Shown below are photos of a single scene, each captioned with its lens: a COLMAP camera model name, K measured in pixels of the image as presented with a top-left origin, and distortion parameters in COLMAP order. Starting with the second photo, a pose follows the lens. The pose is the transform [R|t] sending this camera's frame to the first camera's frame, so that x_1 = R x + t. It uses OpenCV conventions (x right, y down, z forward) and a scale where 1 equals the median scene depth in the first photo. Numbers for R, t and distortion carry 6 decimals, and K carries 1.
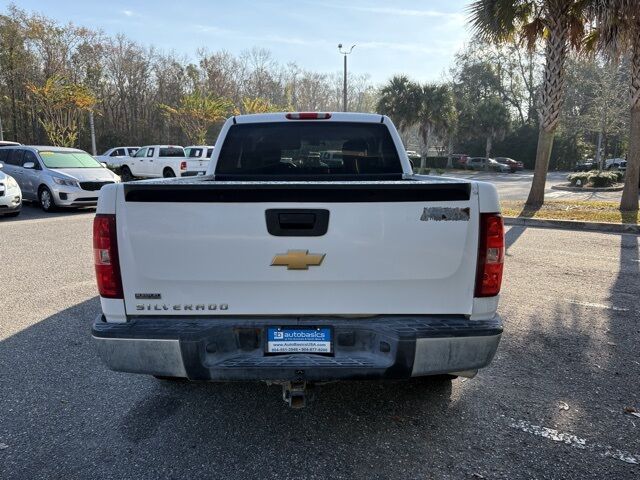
lens RADIAL K [[484.1, 0, 320.6], [0, 484.1, 240.0], [0, 0, 1]] dist [0.041642, -0.044635]
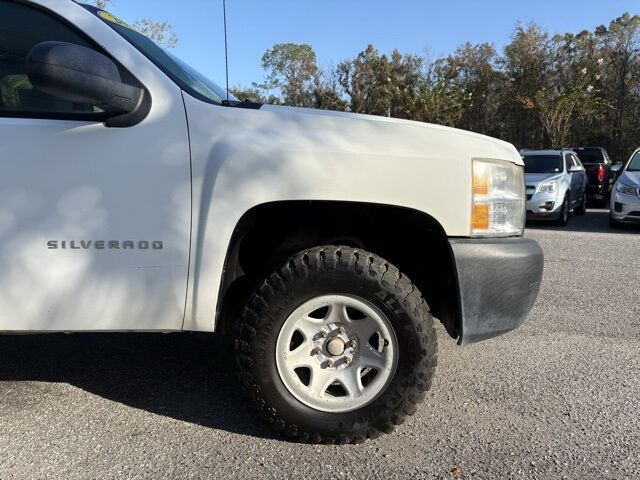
lens RADIAL K [[484.1, 0, 323.5], [0, 484.1, 237.6], [0, 0, 1]] dist [0.041642, -0.044635]
pose [[0.010832, 0.114588, -0.993354, 0.097532], [-0.162718, 0.980373, 0.111316, -0.024513], [0.986613, 0.160431, 0.029265, 0.245079]]
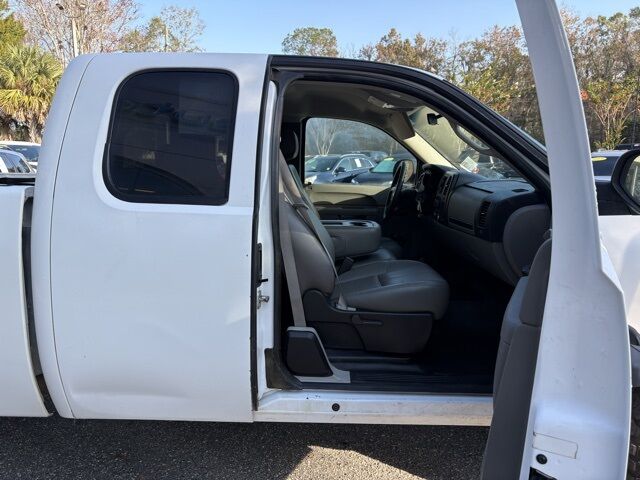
lens RADIAL K [[484.1, 0, 316.7], [0, 484.1, 236.6], [0, 0, 1]] dist [0.041642, -0.044635]
pose [[-0.026088, 0.144346, -0.989183, 0.092290], [-0.165578, 0.975228, 0.146676, -0.030206], [0.985852, 0.167614, -0.001542, 0.191688]]
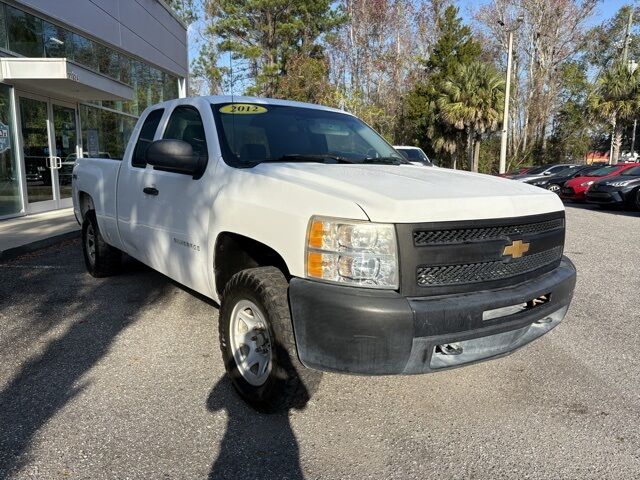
lens RADIAL K [[484.1, 0, 320.7], [0, 484.1, 238.7], [0, 0, 1]] dist [0.041642, -0.044635]
pose [[-0.803745, 0.079117, -0.589690, 0.075307], [-0.109497, 0.954521, 0.277310, -0.049354], [0.584811, 0.287456, -0.758528, 0.327416]]
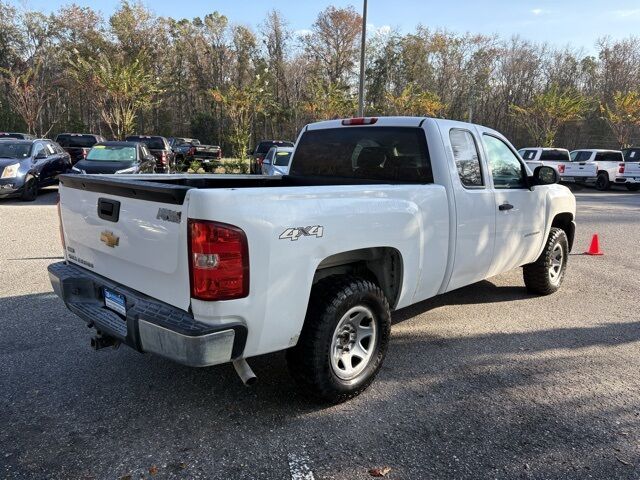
lens RADIAL K [[484.1, 0, 316.5], [0, 484.1, 242.7], [0, 0, 1]] dist [0.041642, -0.044635]
pose [[0.721894, 0.138434, -0.678016, 0.097368], [-0.136019, 0.989058, 0.057120, -0.007847], [0.678505, 0.050988, 0.732824, 0.032174]]
